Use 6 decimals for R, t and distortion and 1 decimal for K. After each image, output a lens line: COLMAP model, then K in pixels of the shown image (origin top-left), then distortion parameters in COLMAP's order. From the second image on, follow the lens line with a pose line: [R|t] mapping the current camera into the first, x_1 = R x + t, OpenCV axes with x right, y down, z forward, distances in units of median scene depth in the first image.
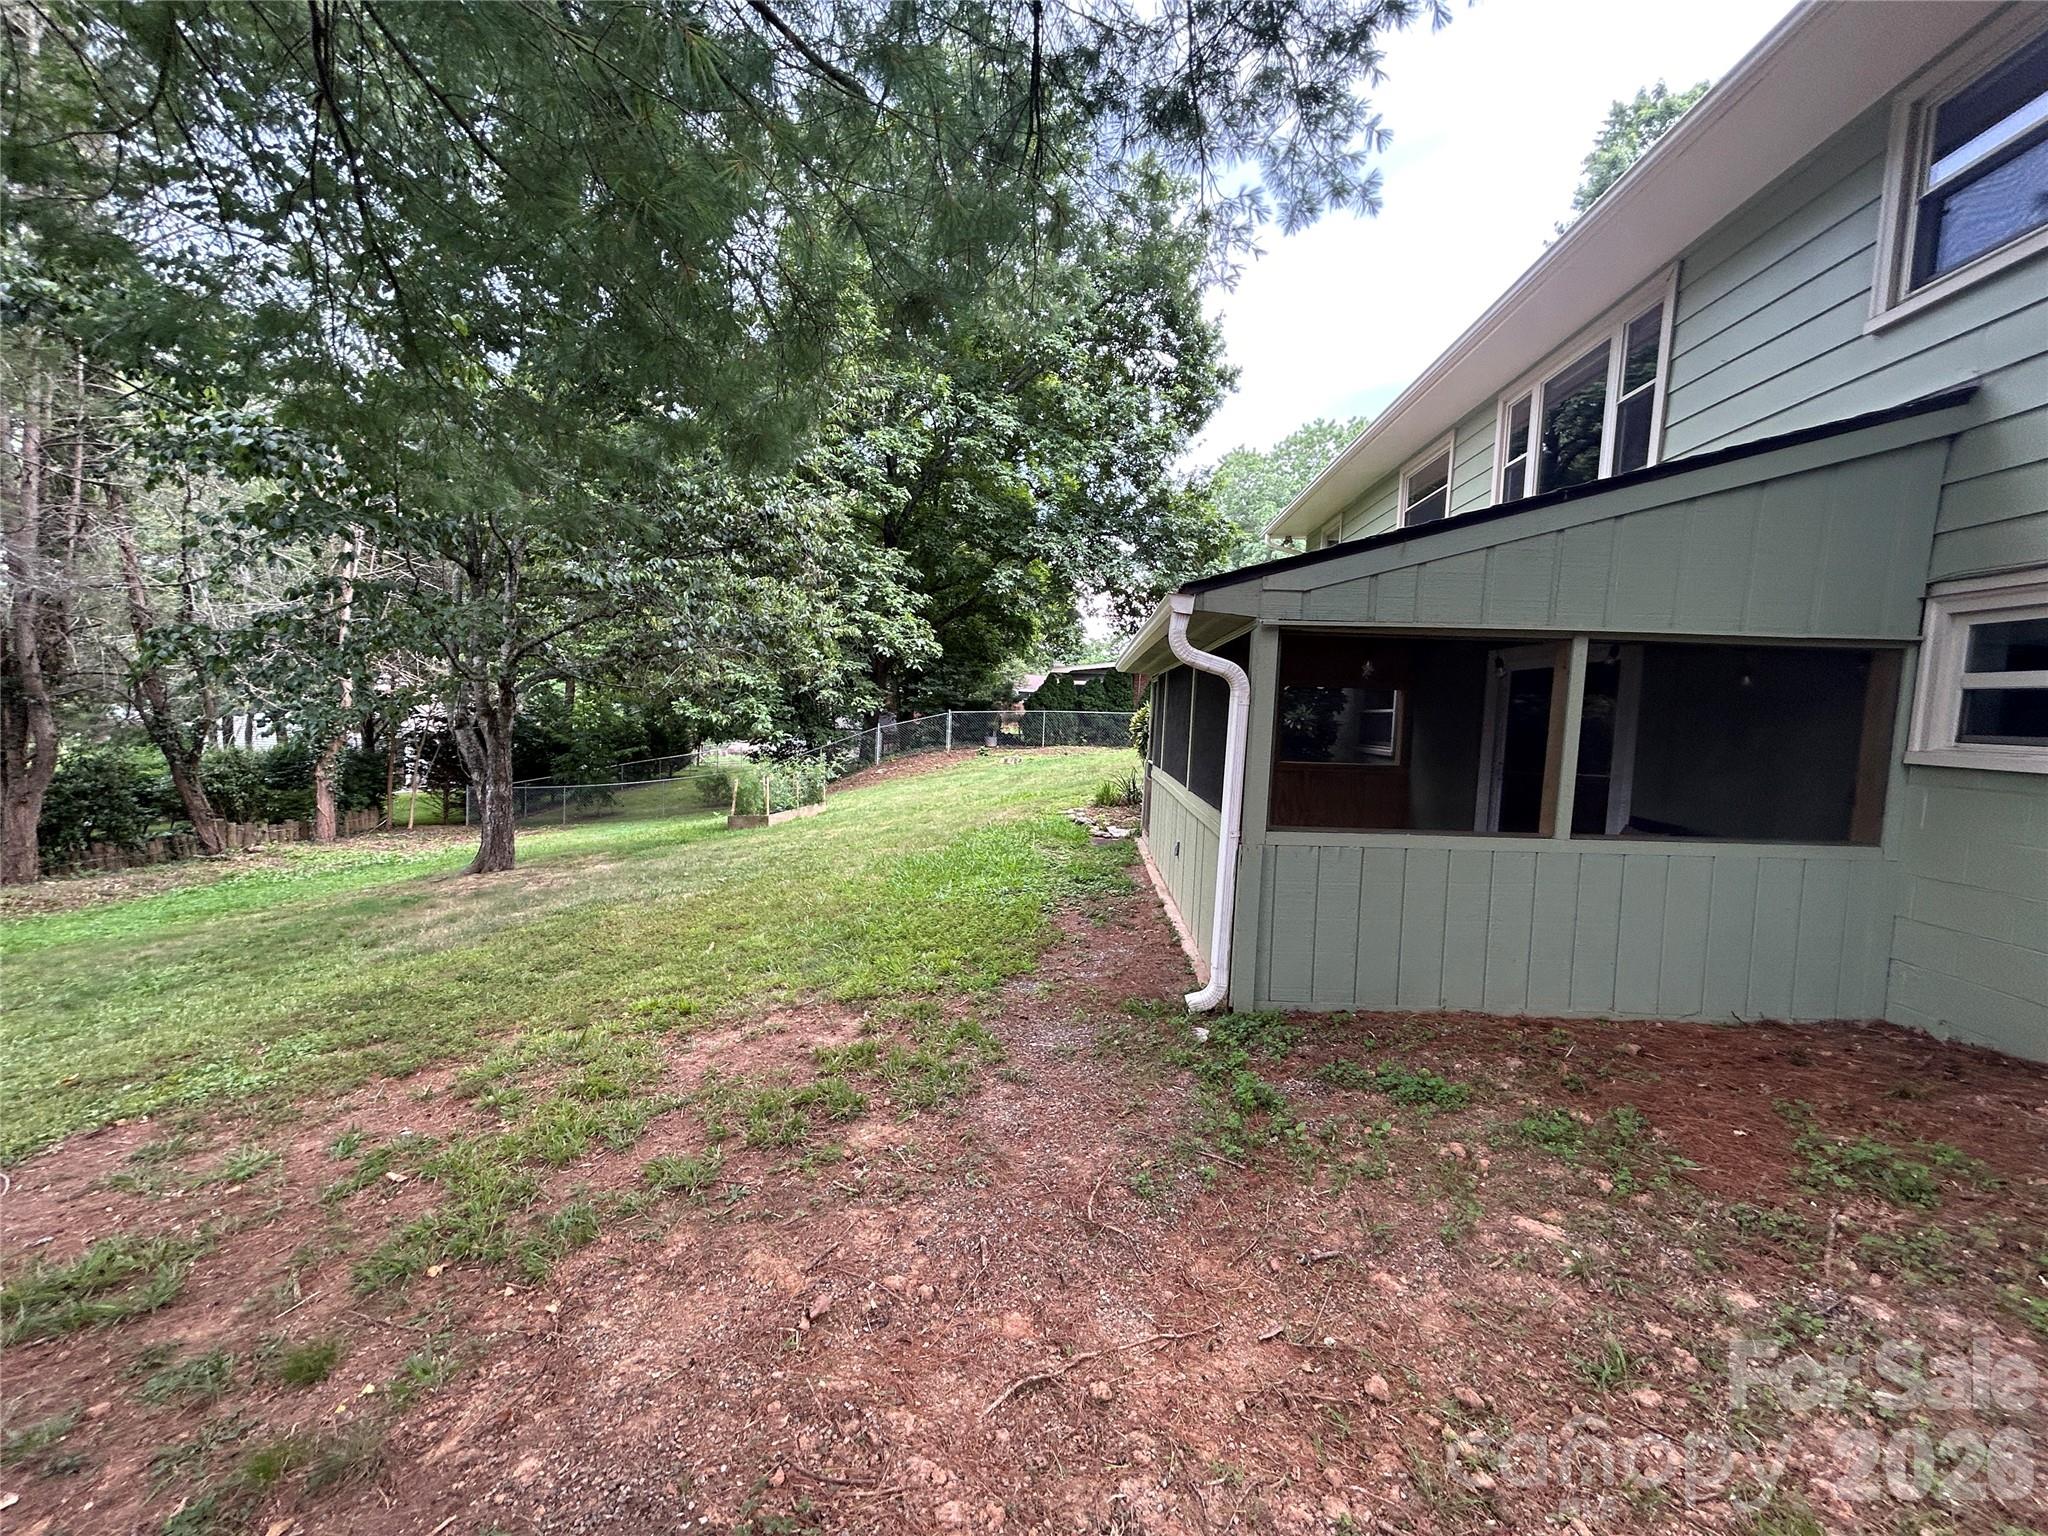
lens RADIAL K [[831.4, 0, 1017.3], [0, 831.4, 769.4], [0, 0, 1]] dist [0.003012, 0.001103]
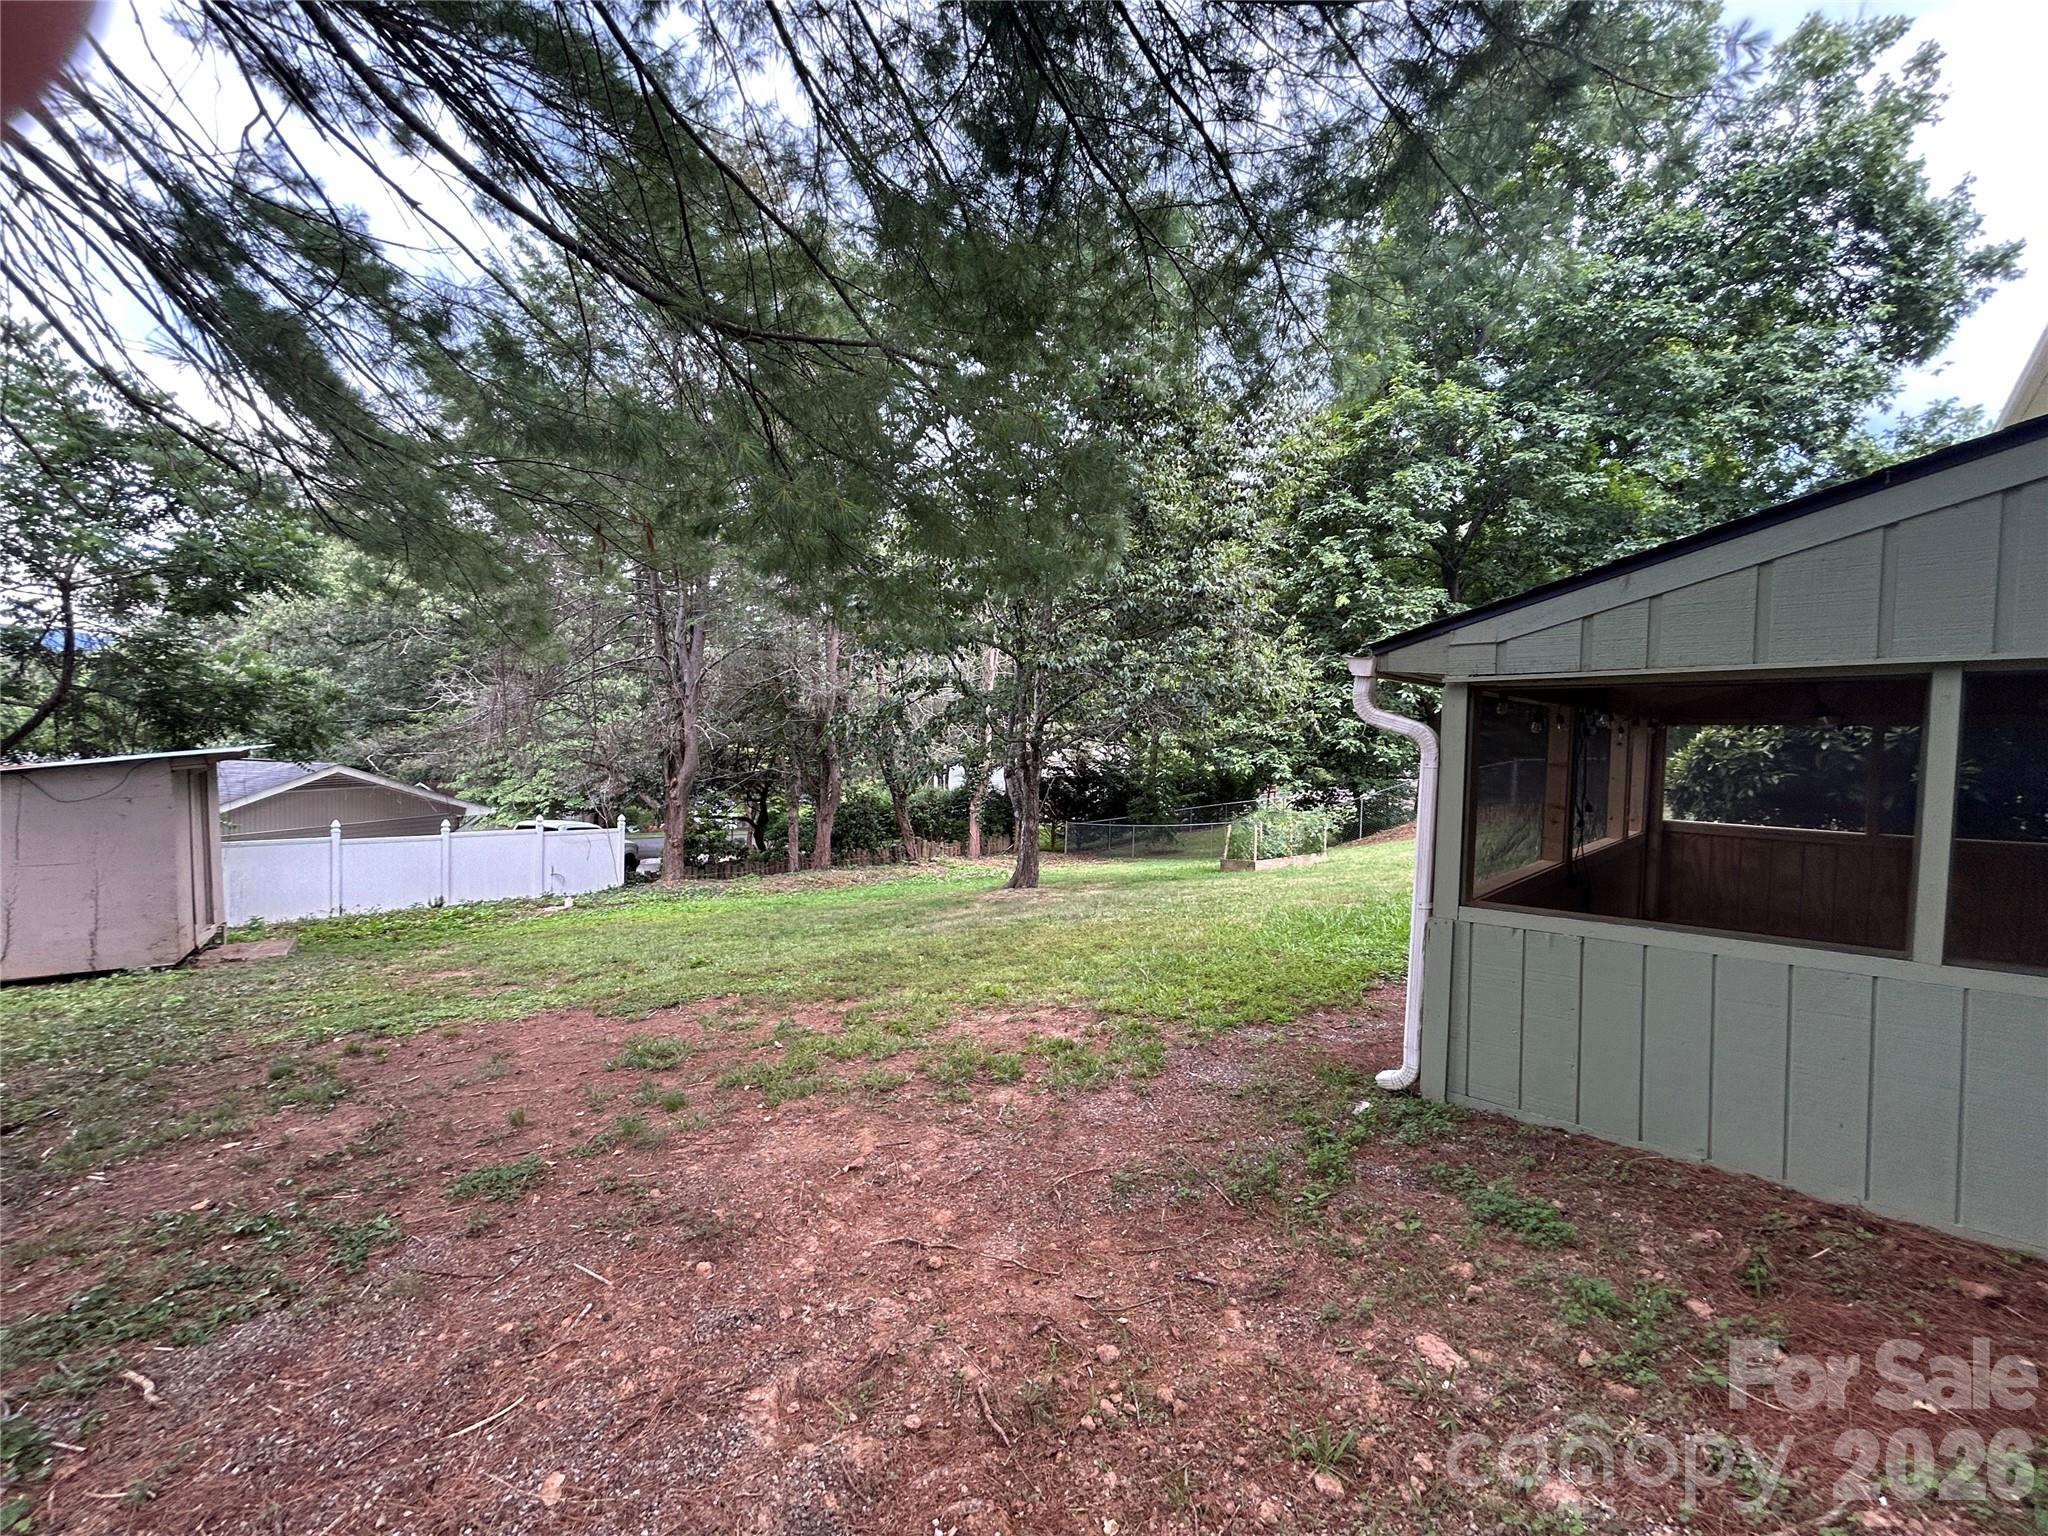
lens RADIAL K [[831.4, 0, 1017.3], [0, 831.4, 769.4], [0, 0, 1]] dist [0.003012, 0.001103]
pose [[0.764227, 0.001981, -0.644945, 0.147555], [-0.038037, 0.998393, -0.042005, -0.005199], [0.643825, 0.056633, 0.763074, -0.005538]]
